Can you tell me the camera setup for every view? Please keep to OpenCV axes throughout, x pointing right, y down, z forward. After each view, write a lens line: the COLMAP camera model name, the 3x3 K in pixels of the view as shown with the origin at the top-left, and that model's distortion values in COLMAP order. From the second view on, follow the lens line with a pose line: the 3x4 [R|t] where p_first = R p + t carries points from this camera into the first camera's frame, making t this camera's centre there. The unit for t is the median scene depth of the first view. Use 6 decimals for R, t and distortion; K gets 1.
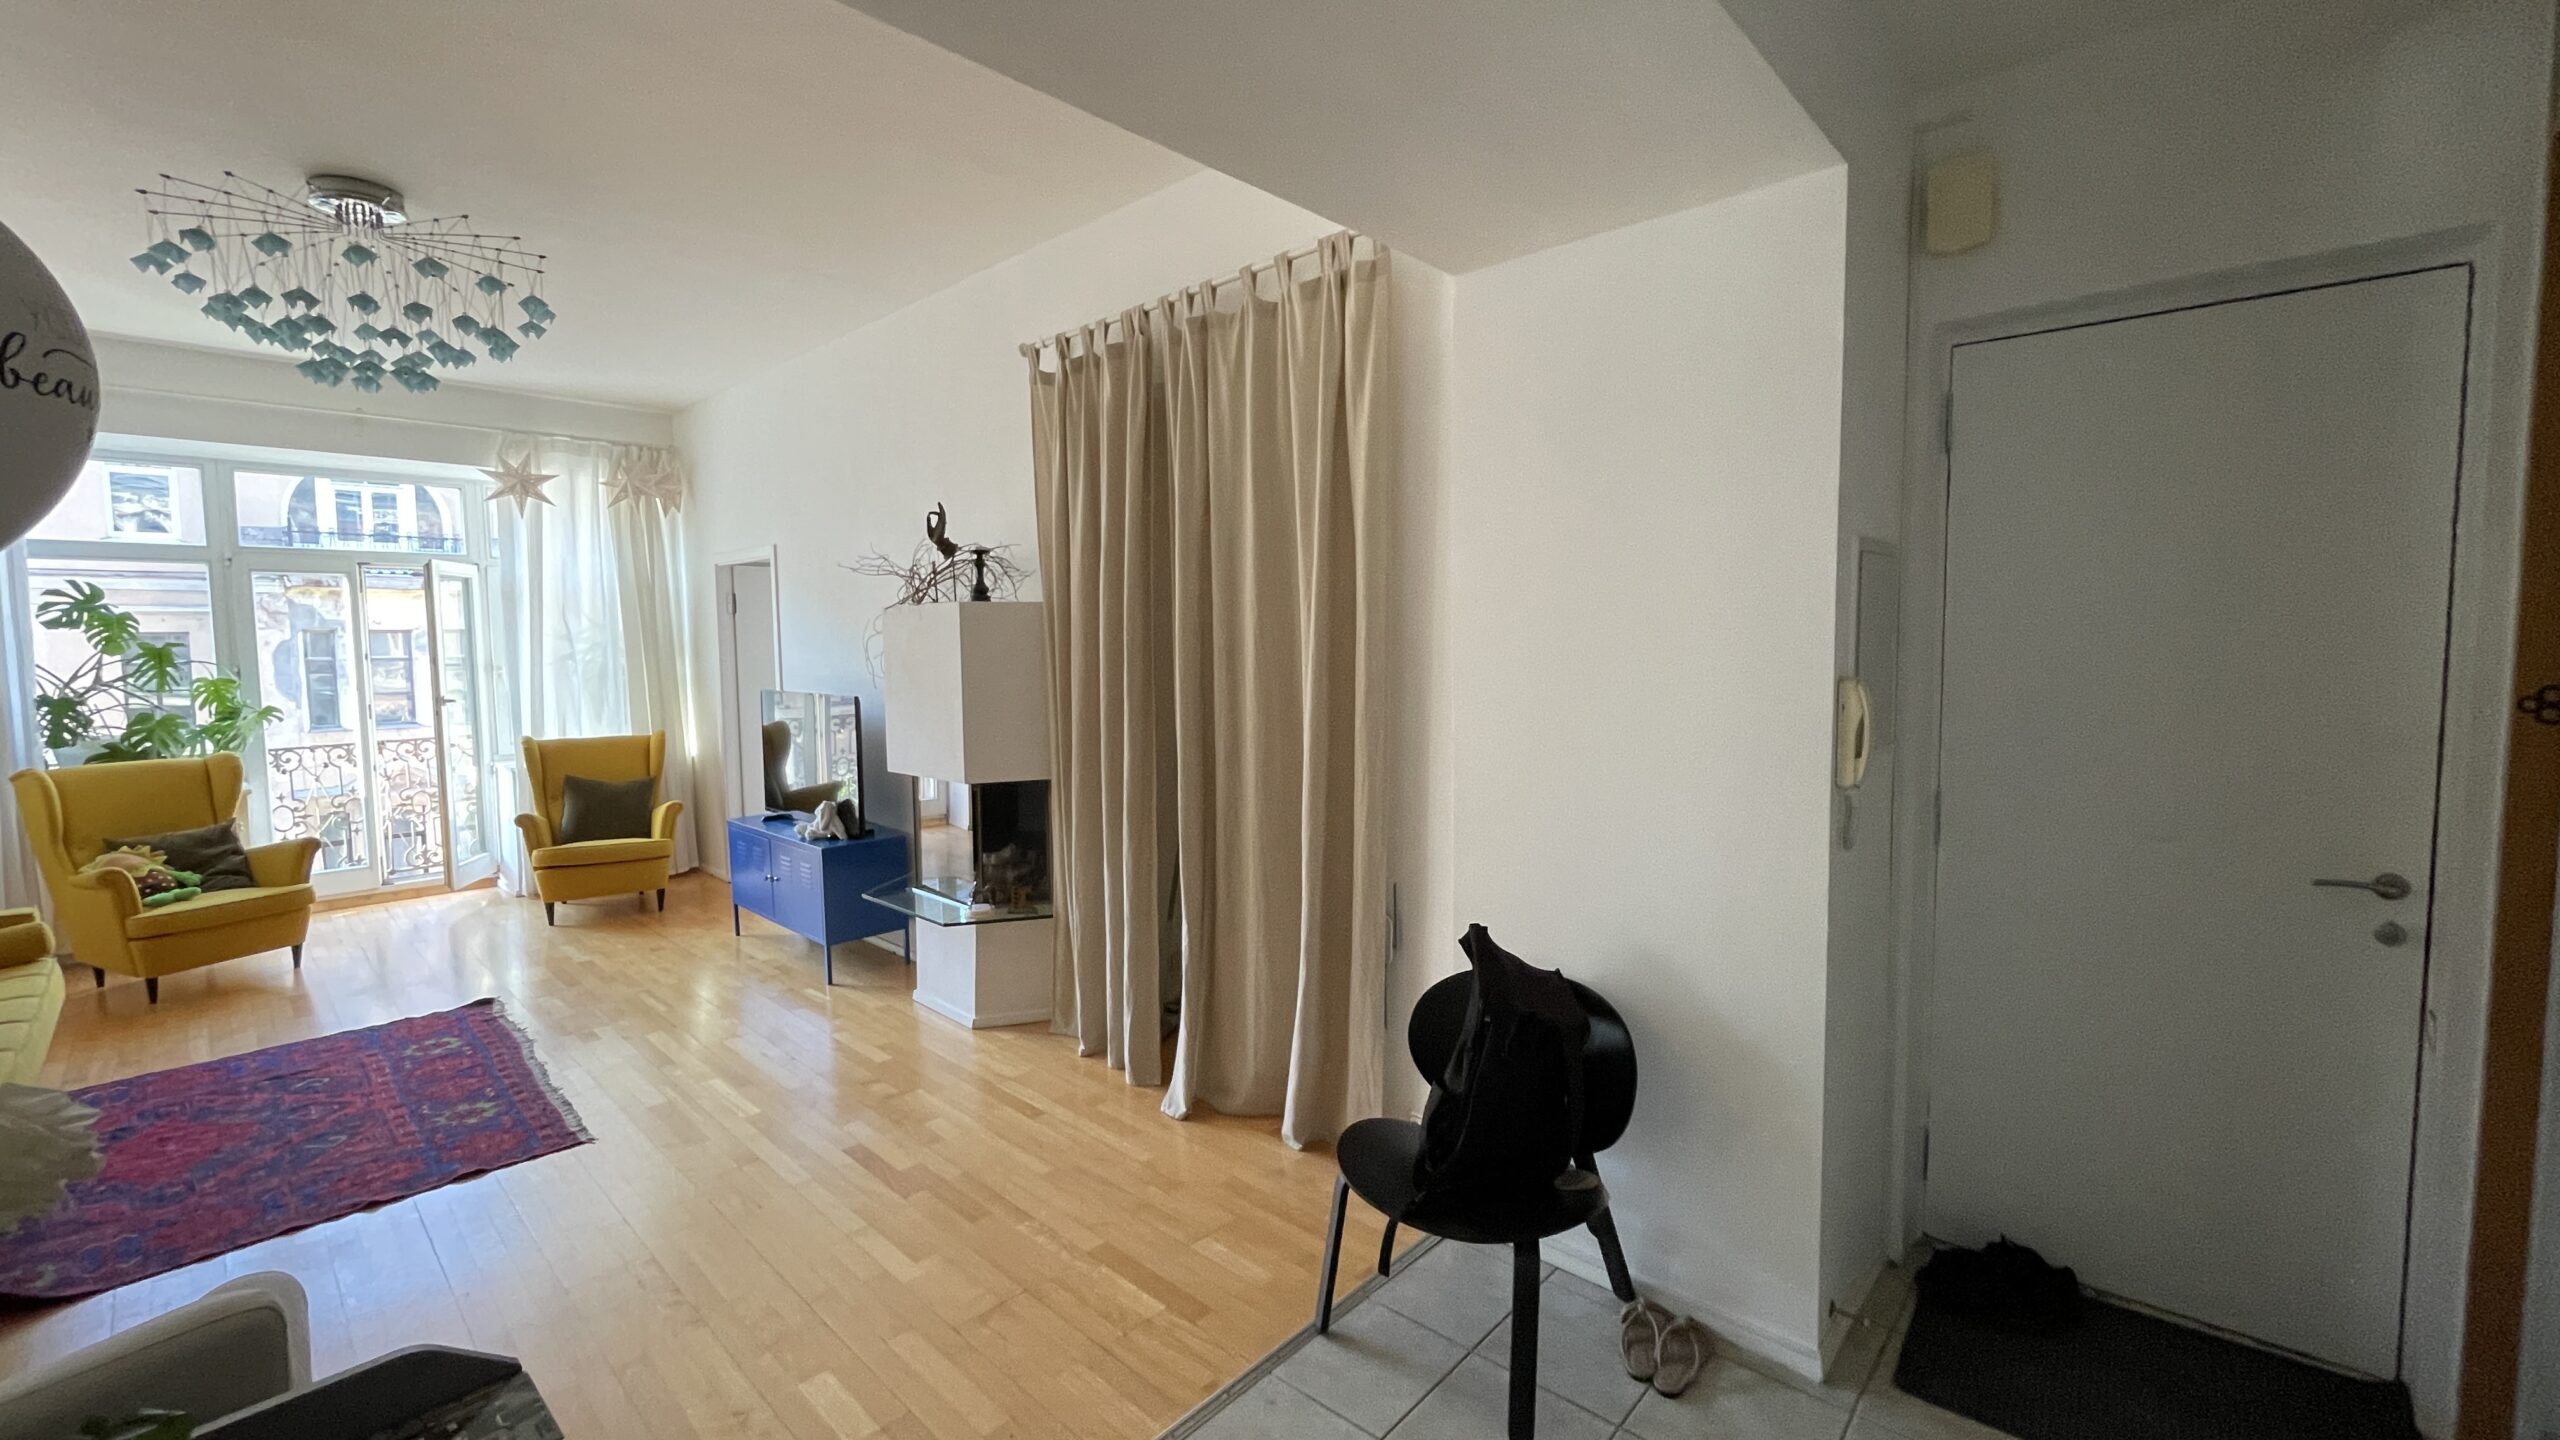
lens RADIAL K [[1042.9, 0, 1275.8], [0, 1042.9, 708.0], [0, 0, 1]] dist [-0.002139, -0.000034]
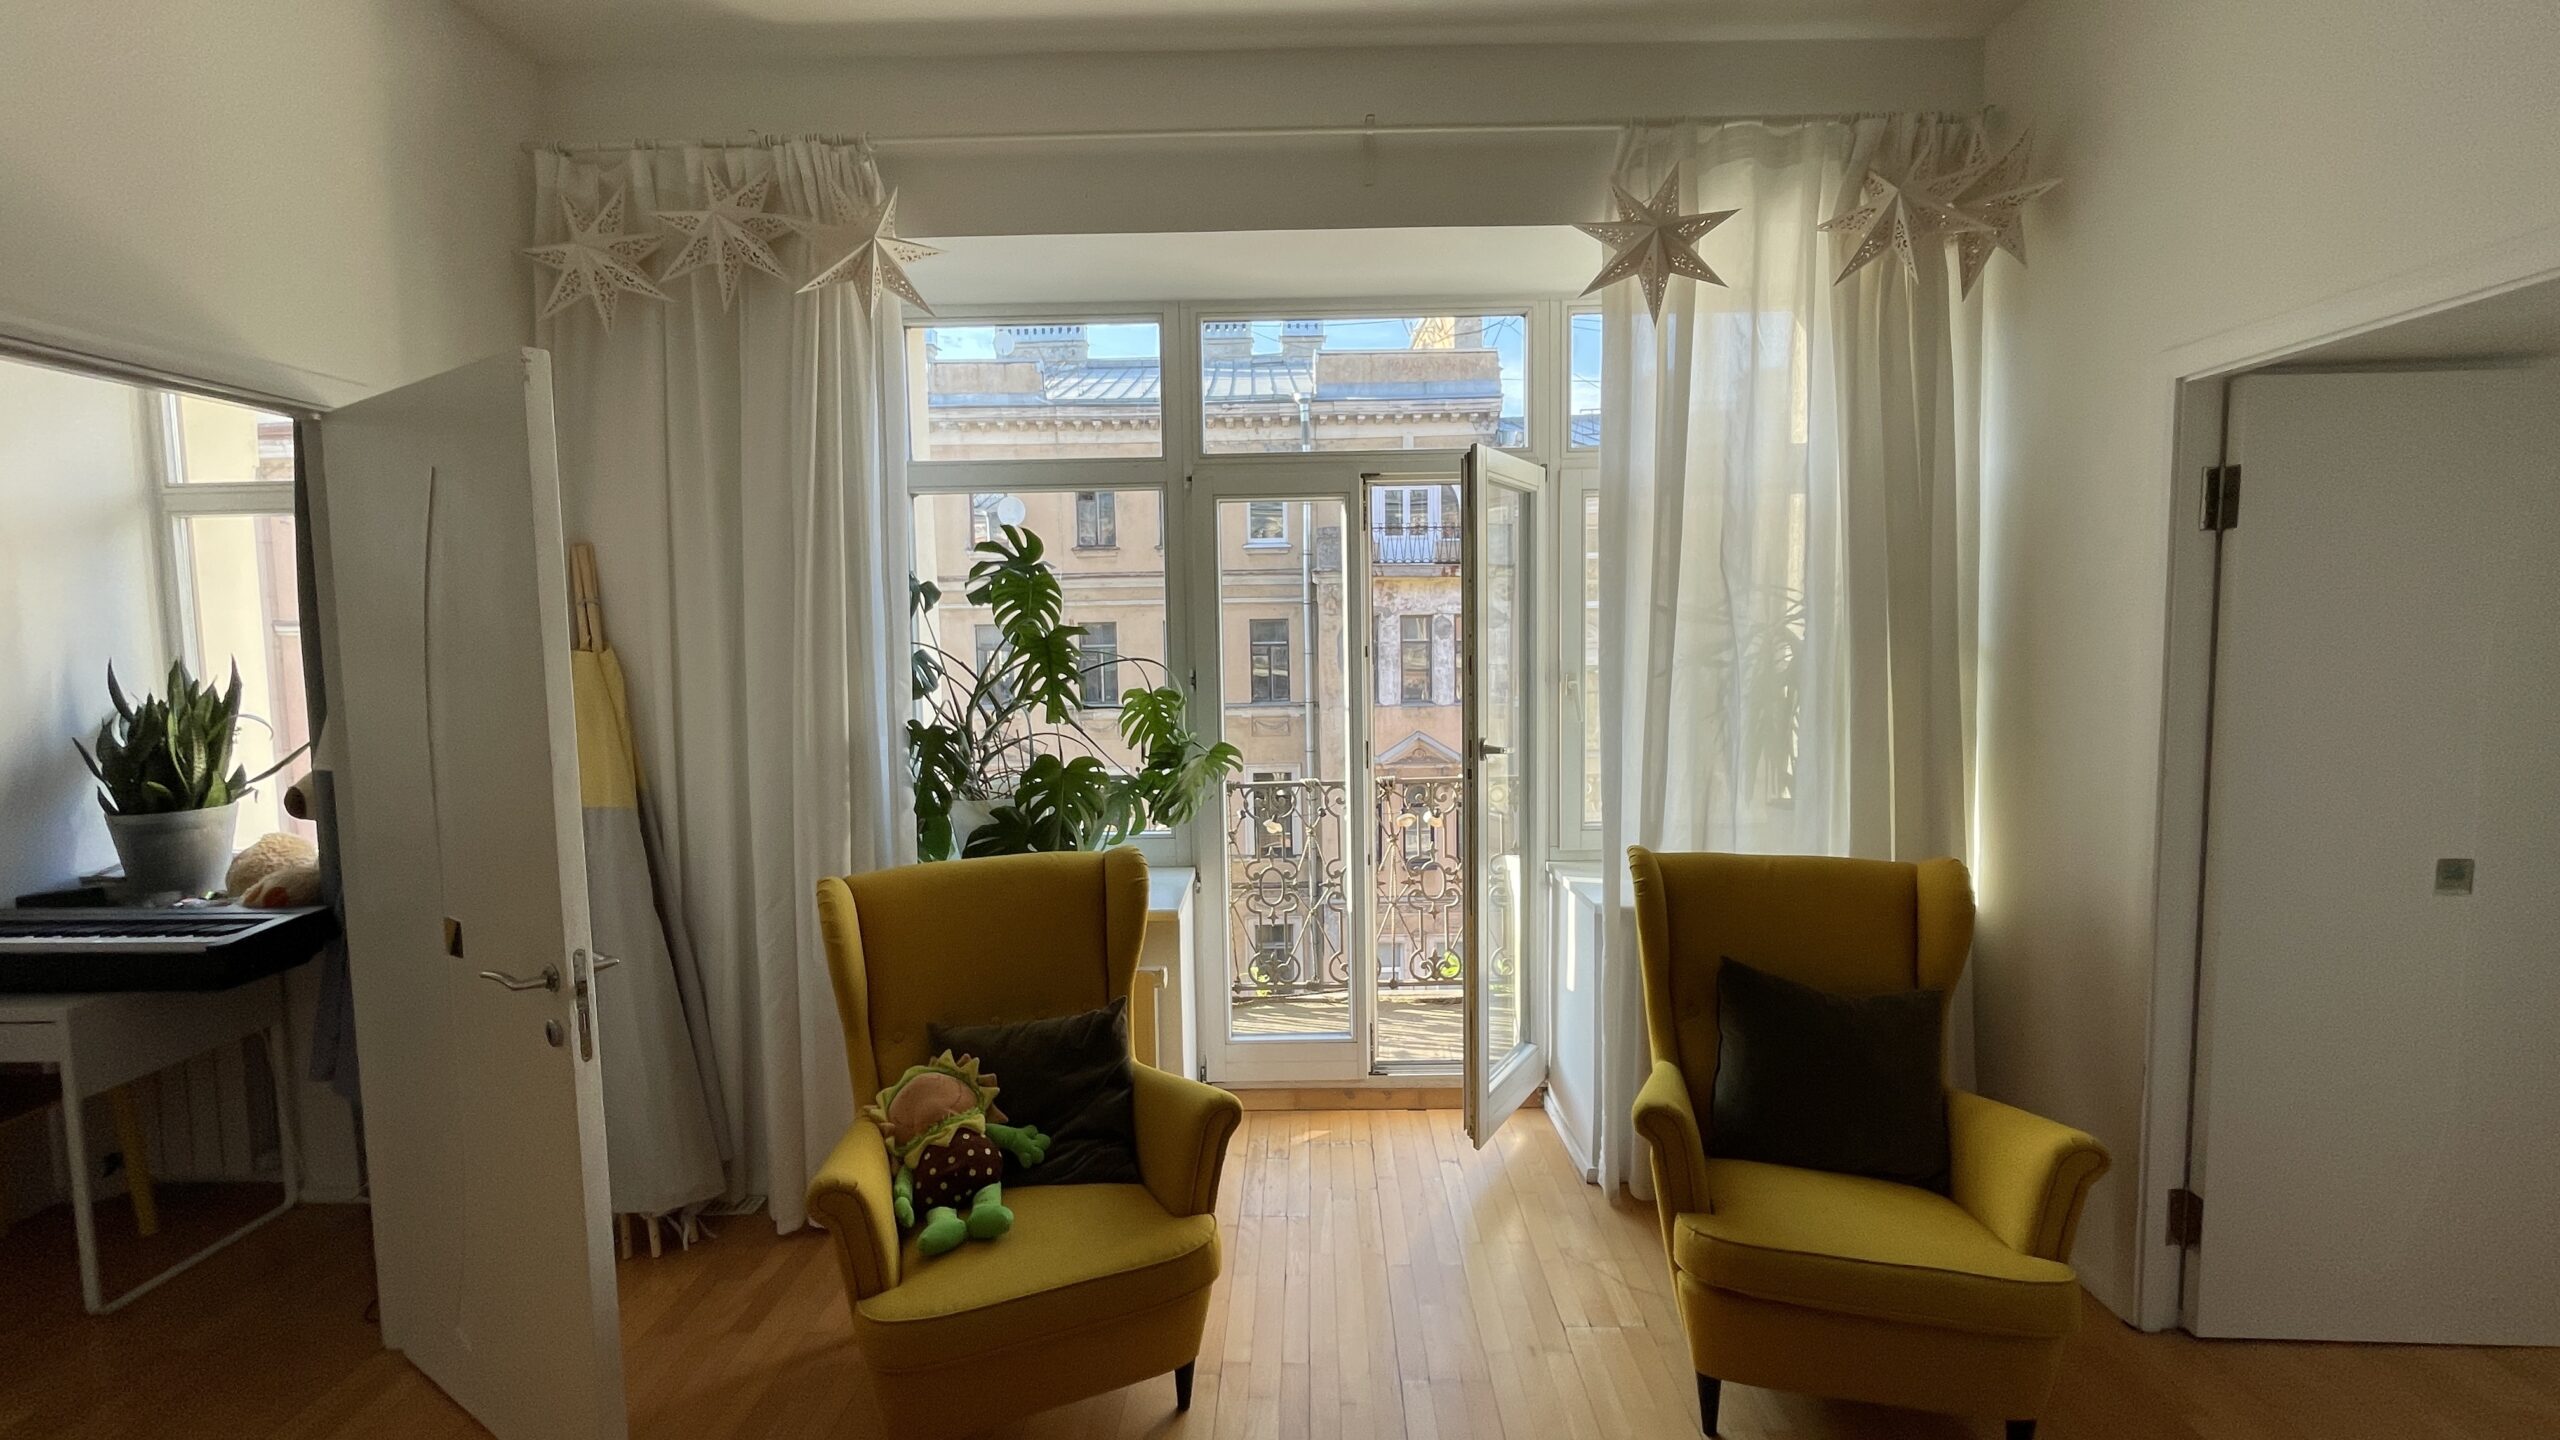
lens RADIAL K [[1042.9, 0, 1275.8], [0, 1042.9, 708.0], [0, 0, 1]] dist [-0.002139, -0.000034]
pose [[0.667731, 0.053434, -0.742483, -0.524309], [-0.042909, 0.998525, 0.033272, -0.037567], [0.743165, 0.009643, 0.669039, 0.630157]]
